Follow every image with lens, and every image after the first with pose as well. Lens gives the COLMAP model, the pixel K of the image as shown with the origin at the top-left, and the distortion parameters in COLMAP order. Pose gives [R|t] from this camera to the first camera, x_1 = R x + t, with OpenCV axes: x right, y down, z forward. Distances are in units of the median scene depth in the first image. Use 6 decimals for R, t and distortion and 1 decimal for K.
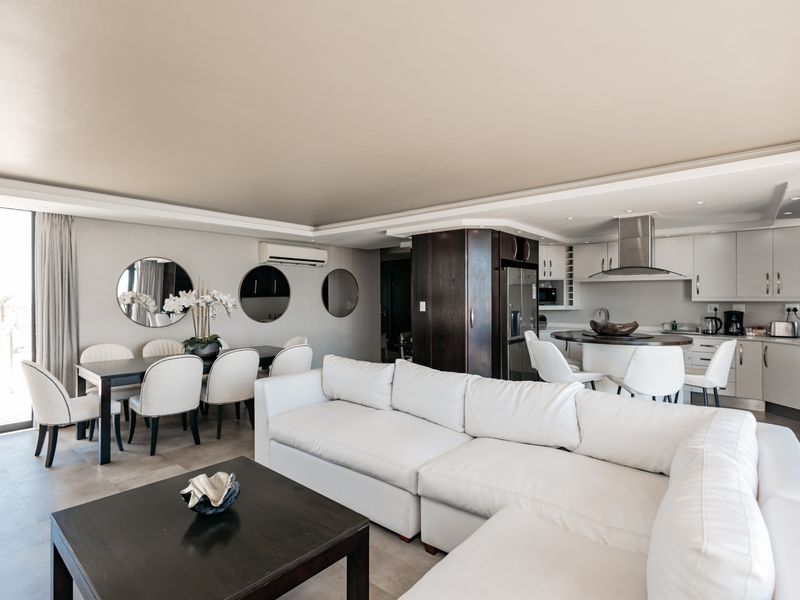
lens RADIAL K [[416.1, 0, 400.0], [0, 416.1, 300.0], [0, 0, 1]] dist [0.004646, -0.001091]
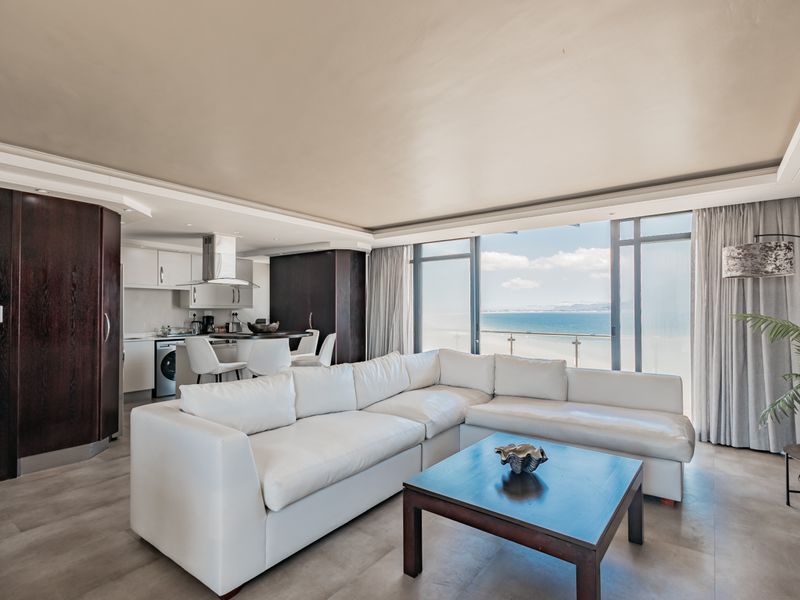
lens RADIAL K [[416.1, 0, 400.0], [0, 416.1, 300.0], [0, 0, 1]] dist [0.004646, -0.001091]
pose [[-0.058384, 0.026592, 0.997940, -0.545675], [0.009044, 0.999618, -0.026107, 0.016166], [-0.998253, 0.007501, -0.058603, 0.475191]]
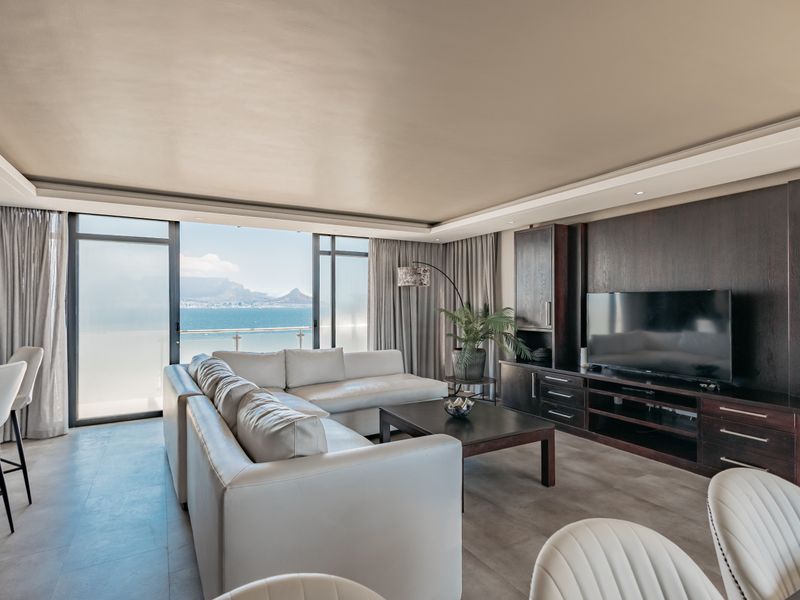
lens RADIAL K [[416.1, 0, 400.0], [0, 416.1, 300.0], [0, 0, 1]] dist [0.004646, -0.001091]
pose [[-0.947728, 0.006859, 0.319007, -0.254234], [0.007103, 0.999975, -0.000400, 0.004960], [-0.319001, 0.001886, -0.947752, 0.927190]]
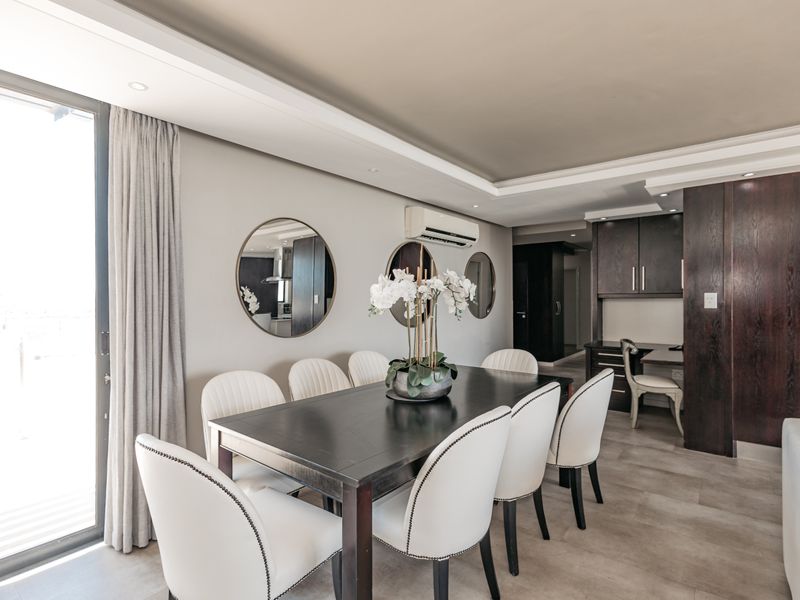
lens RADIAL K [[416.1, 0, 400.0], [0, 416.1, 300.0], [0, 0, 1]] dist [0.004646, -0.001091]
pose [[0.999365, -0.003861, 0.035419, -0.431044], [0.003938, 0.999990, -0.002113, 0.014069], [-0.035411, 0.002252, 0.999370, 0.388955]]
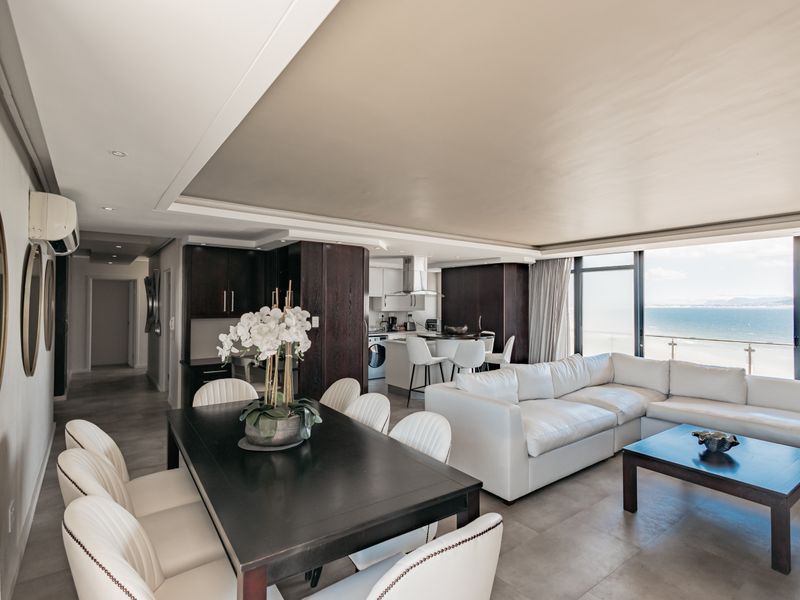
lens RADIAL K [[412.5, 0, 400.0], [0, 412.5, 300.0], [0, 0, 1]] dist [0.013578, -0.000765]
pose [[0.219704, 0.010435, 0.975511, -0.770701], [0.003954, 0.999925, -0.011587, -0.020664], [-0.975558, 0.006403, 0.219647, 0.617590]]
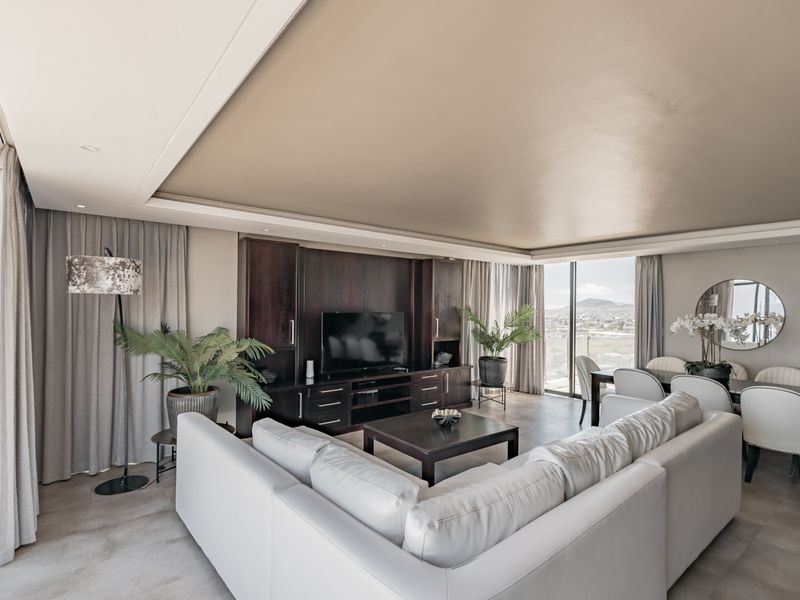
lens RADIAL K [[416.1, 0, 400.0], [0, 416.1, 300.0], [0, 0, 1]] dist [0.004646, -0.001091]
pose [[-0.178022, -0.026484, -0.983670, 0.529649], [-0.009069, 0.999639, -0.025273, -0.011015], [0.983985, 0.004422, -0.178198, 0.394512]]
